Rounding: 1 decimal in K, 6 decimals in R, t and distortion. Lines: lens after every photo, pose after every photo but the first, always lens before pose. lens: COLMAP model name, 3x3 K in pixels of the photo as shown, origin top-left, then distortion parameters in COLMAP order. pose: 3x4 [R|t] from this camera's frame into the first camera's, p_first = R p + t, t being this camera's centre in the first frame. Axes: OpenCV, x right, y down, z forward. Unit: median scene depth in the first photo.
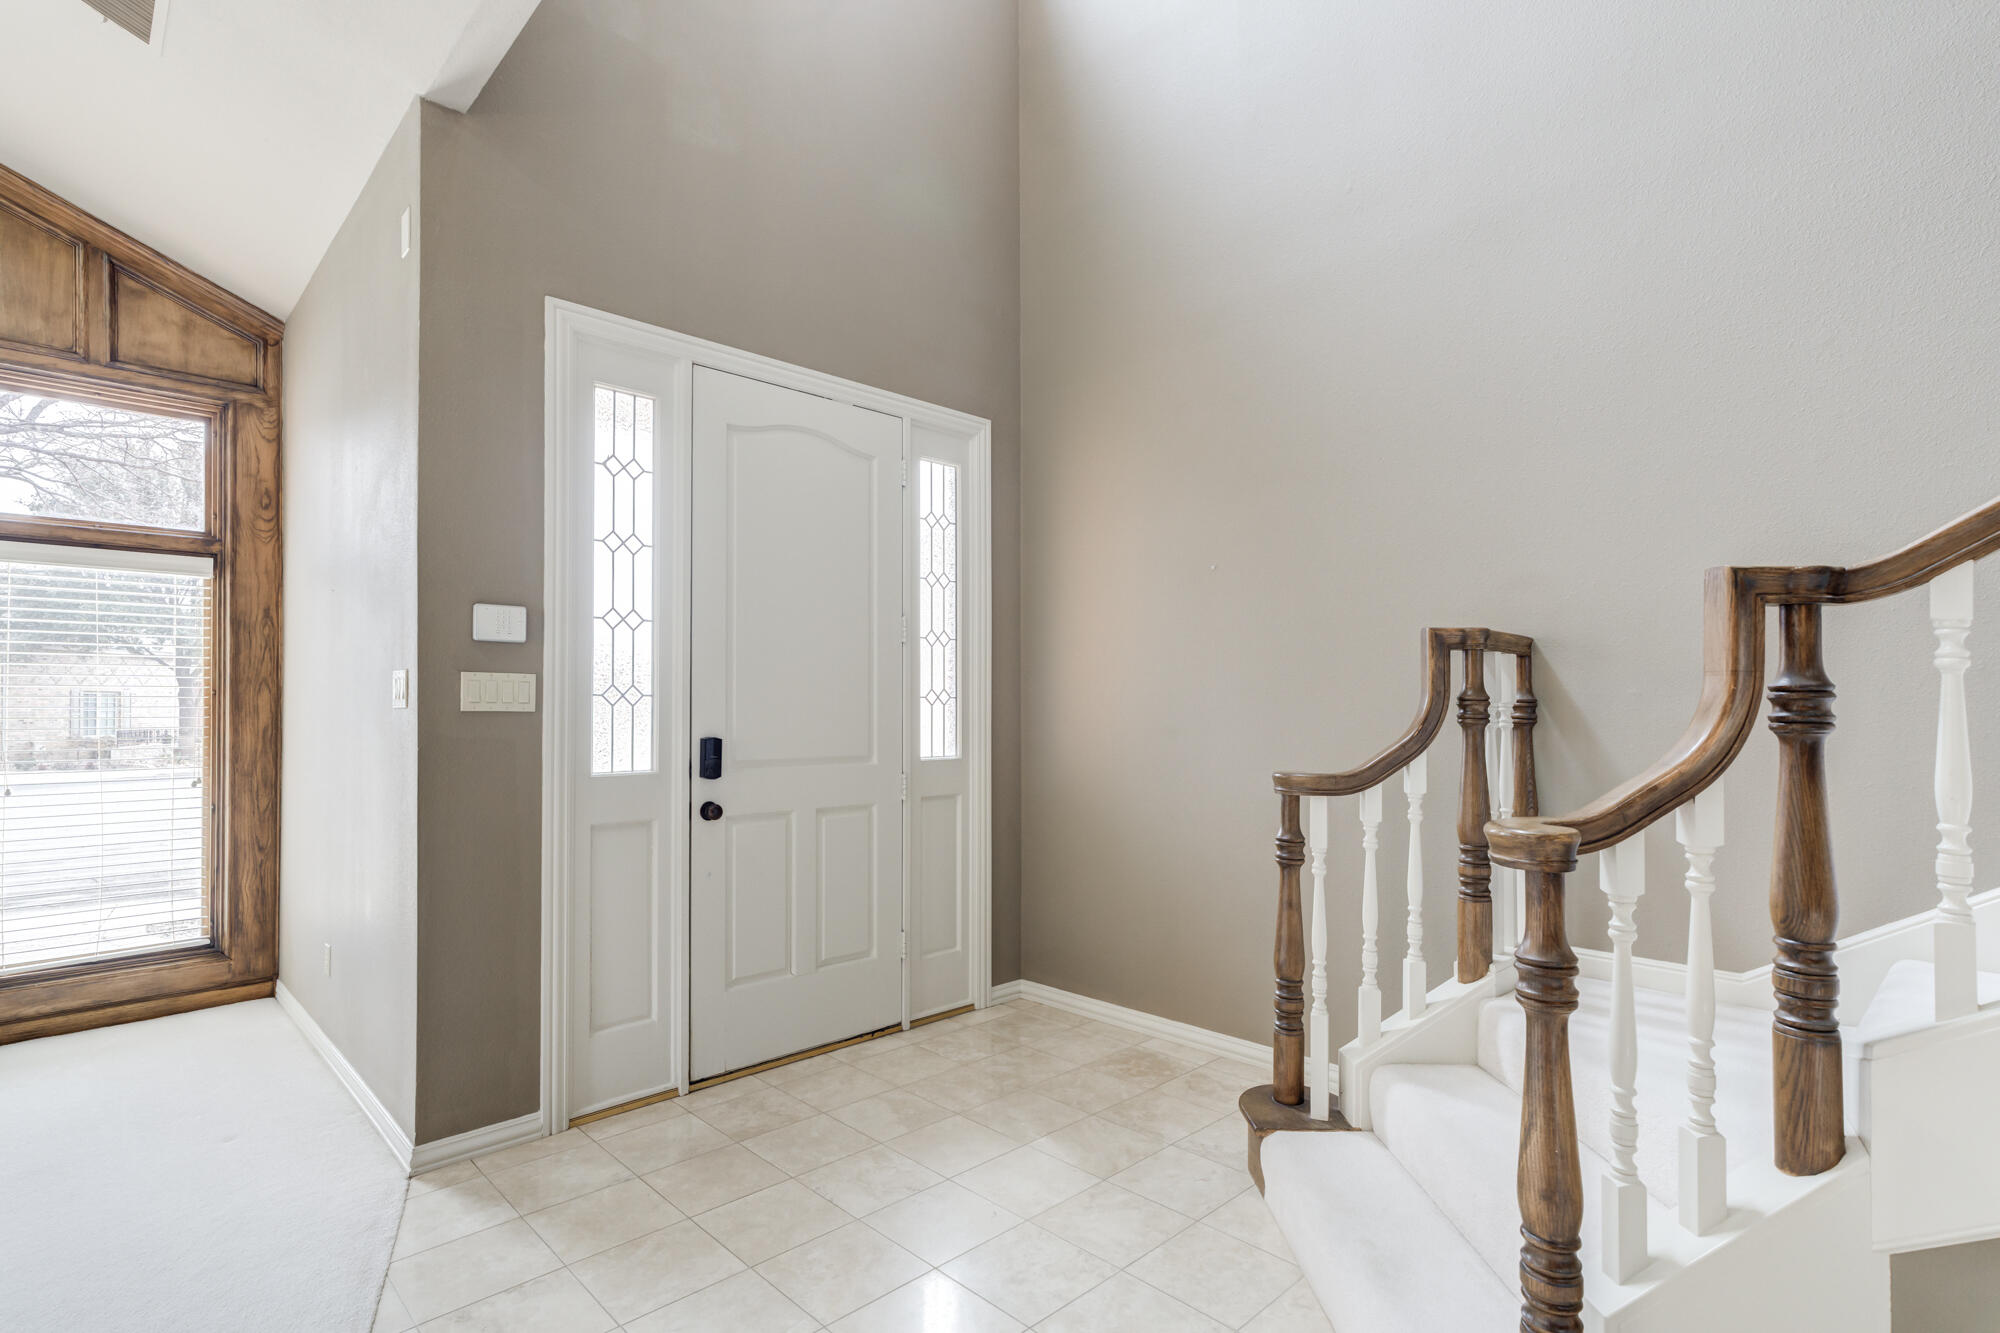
lens RADIAL K [[984.7, 0, 999.5], [0, 984.7, 694.3], [0, 0, 1]] dist [0.016452, 0.001620]
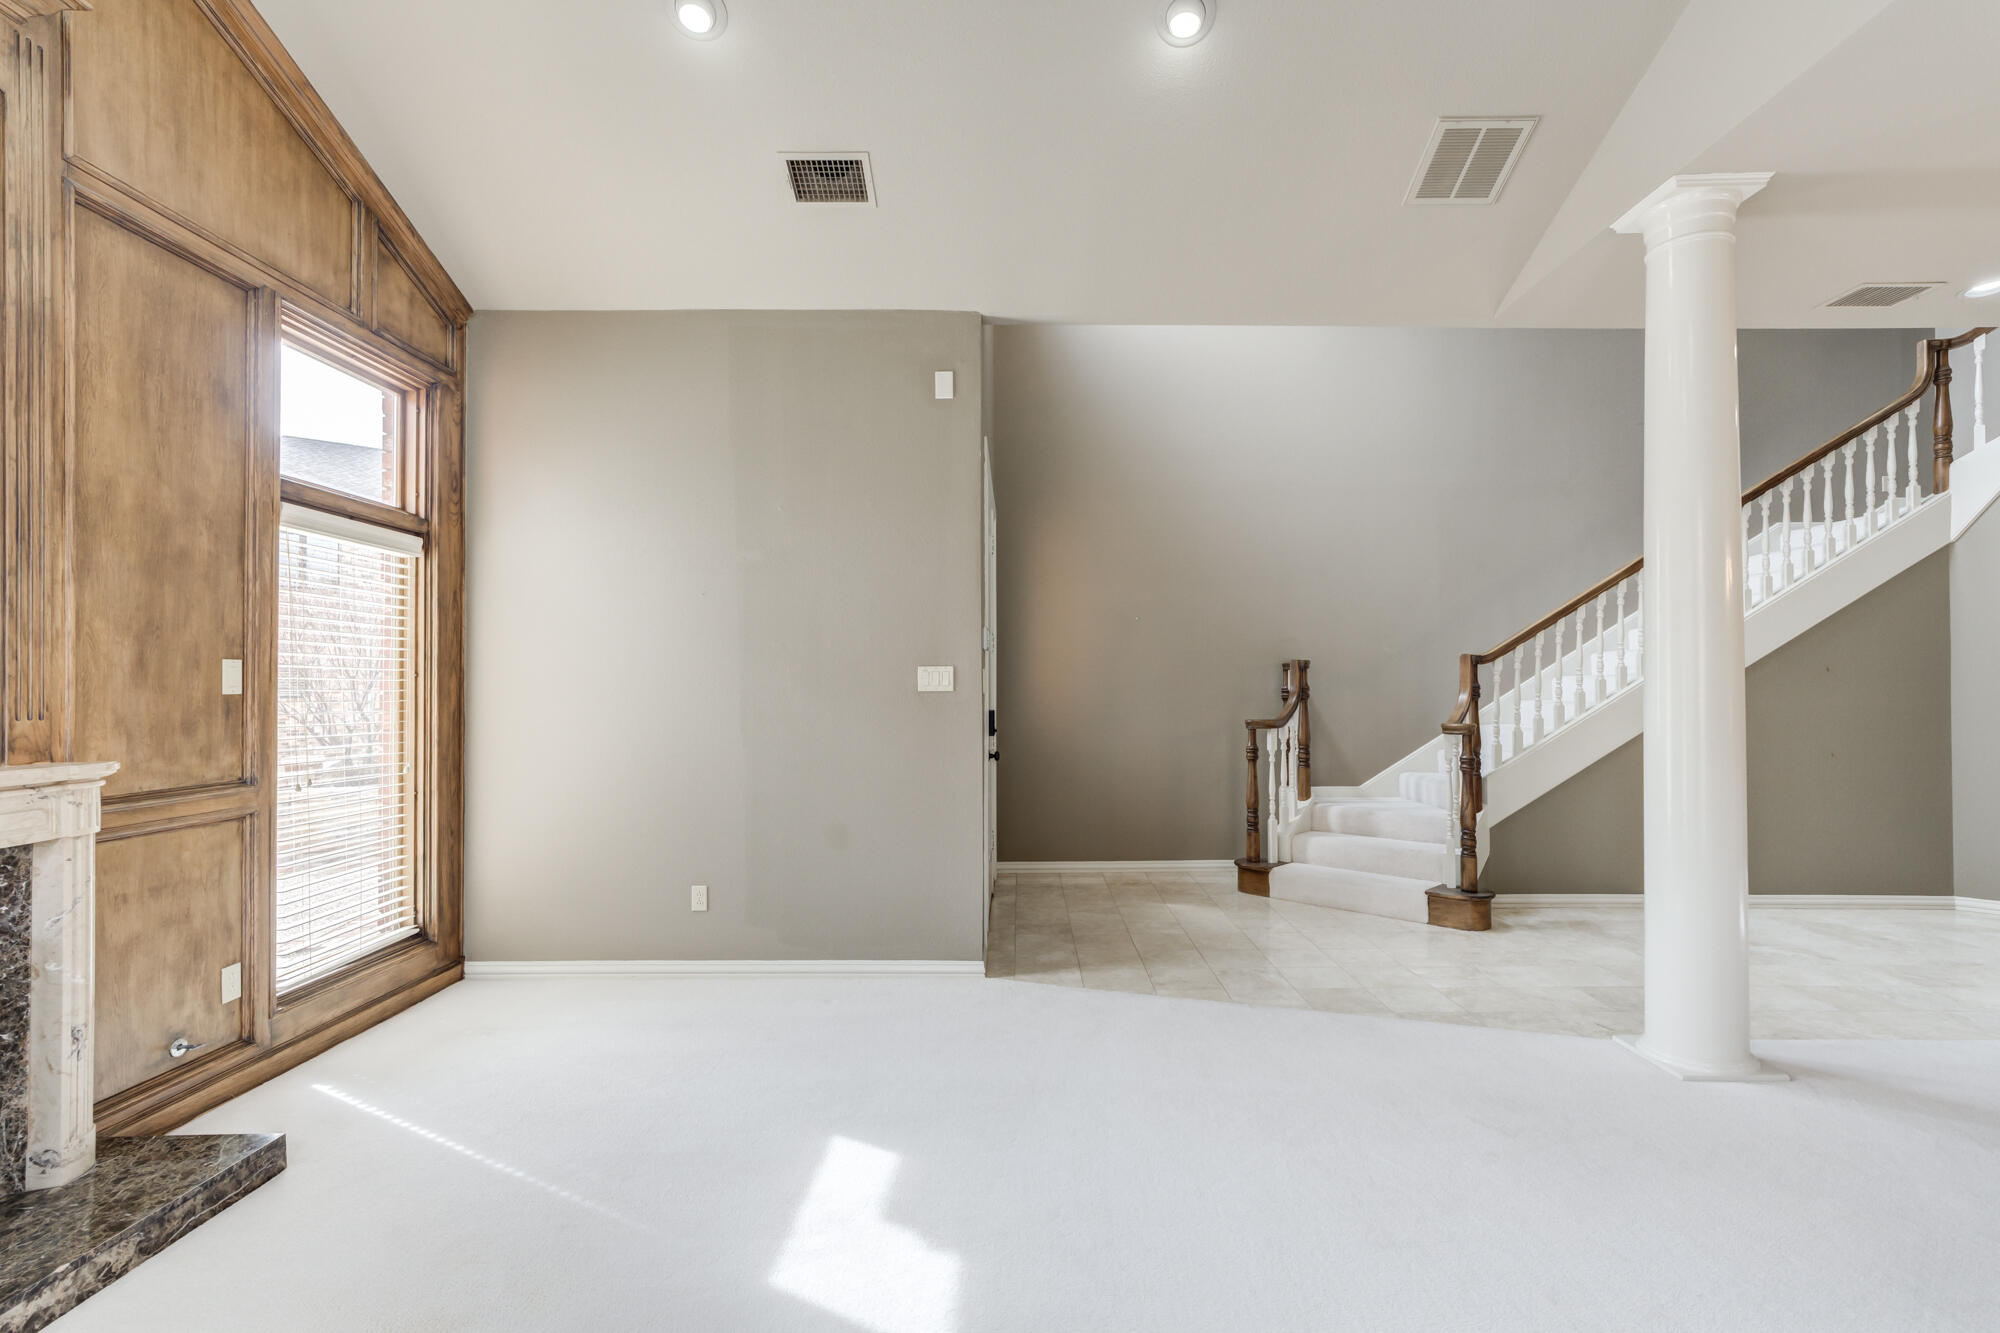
lens RADIAL K [[910.3, 0, 1038.5], [0, 910.3, 676.1], [0, 0, 1]] dist [-0.003434, 0.006602]
pose [[0.680791, 0.014211, 0.732340, -1.610757], [-0.009413, 0.999899, -0.010653, 0.004479], [-0.732417, 0.000359, 0.680856, -0.080849]]
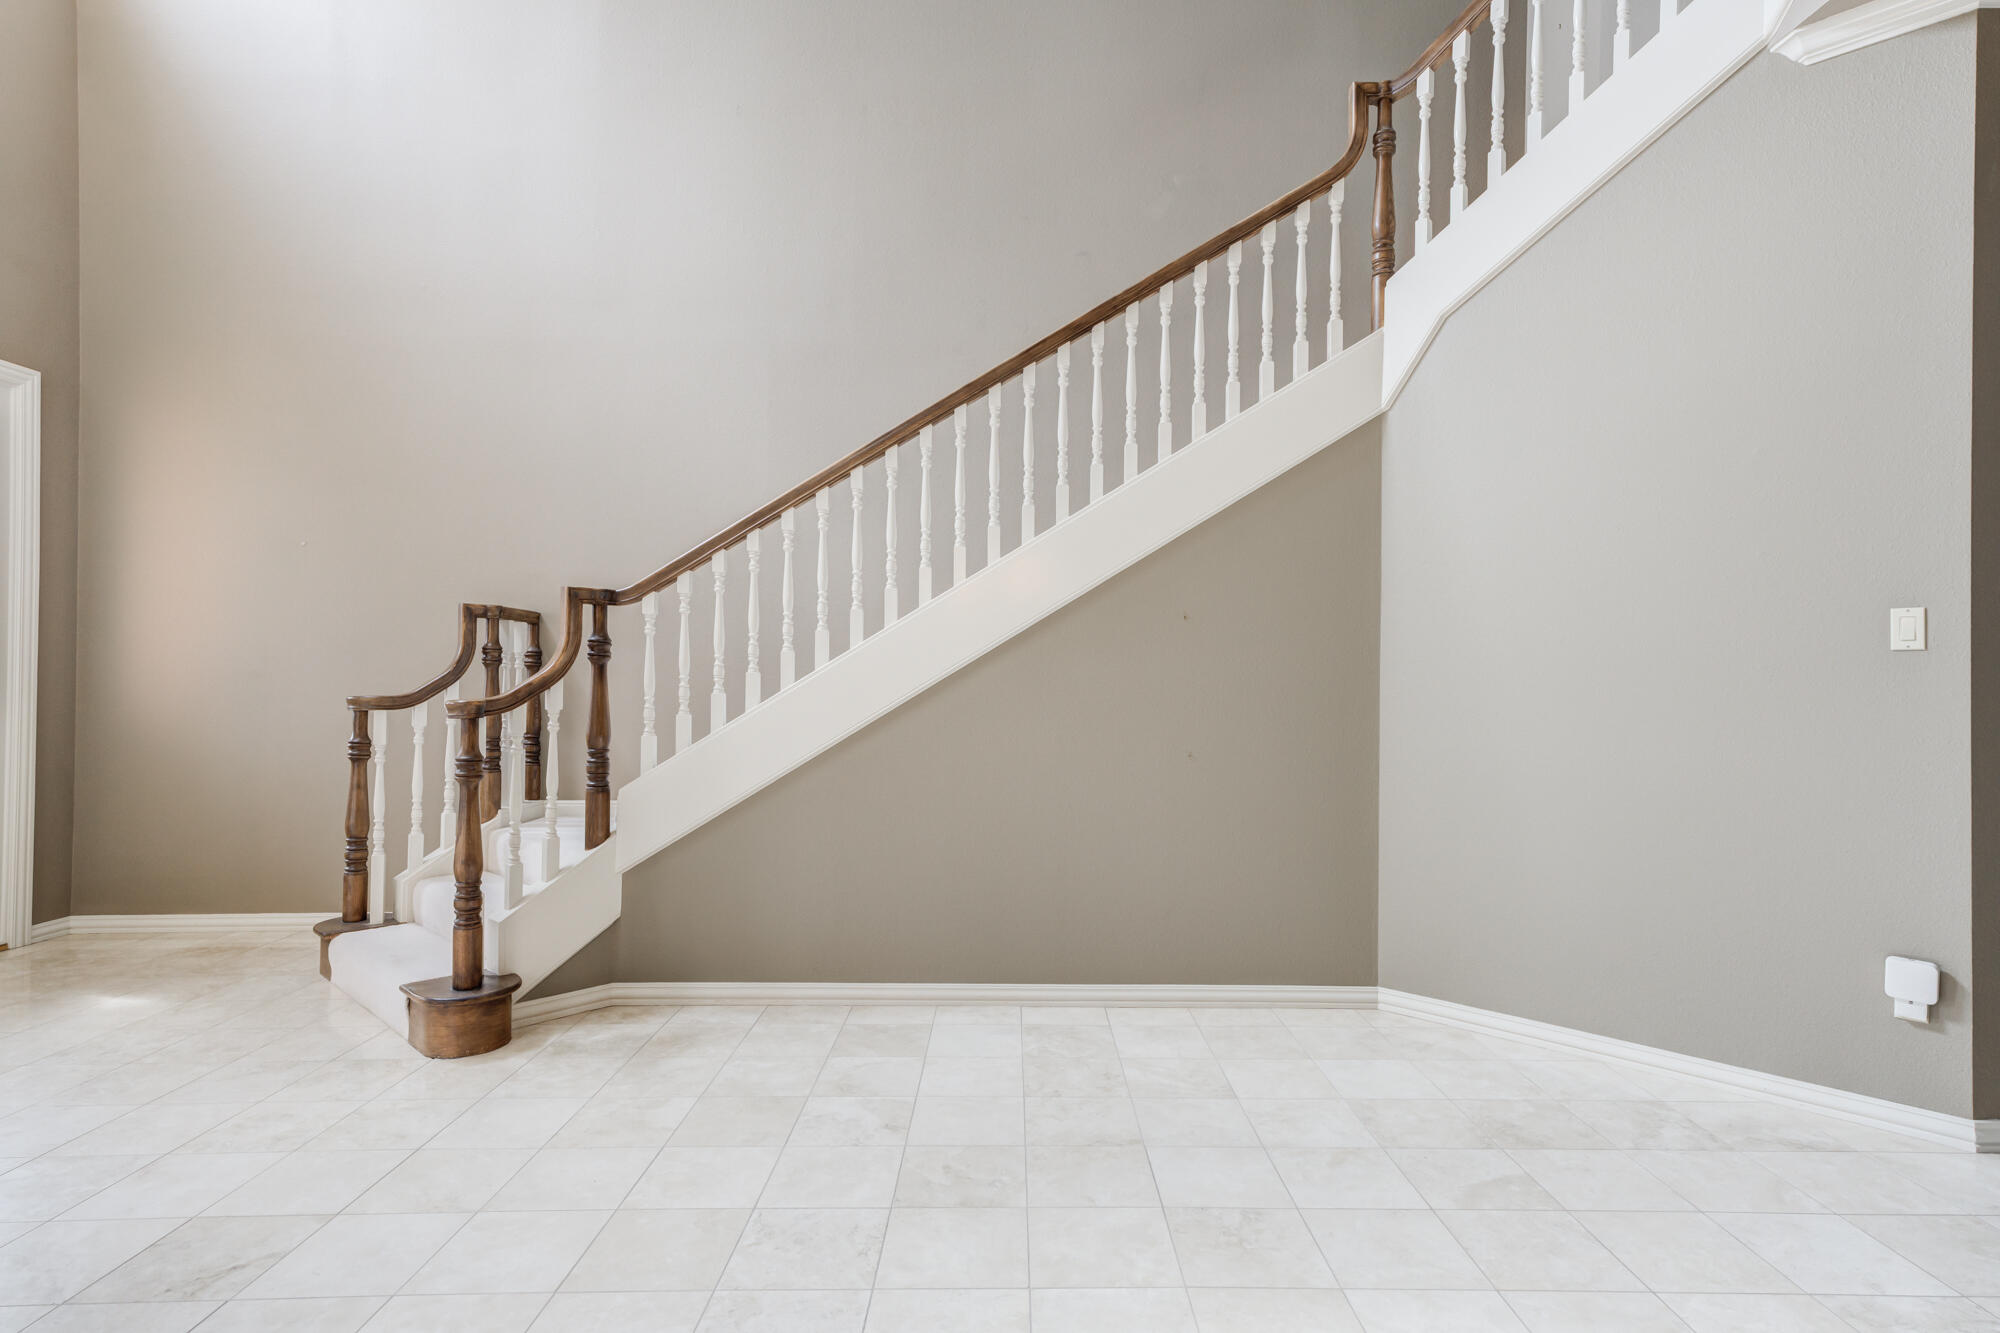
lens RADIAL K [[1002.0, 0, 1018.3], [0, 1002.0, 667.2], [0, 0, 1]] dist [0.013316, 0.003007]
pose [[0.682883, 0.013100, 0.730410, -0.132915], [-0.015233, 0.999877, -0.003691, 0.027384], [-0.730369, -0.008605, 0.682999, -0.738430]]
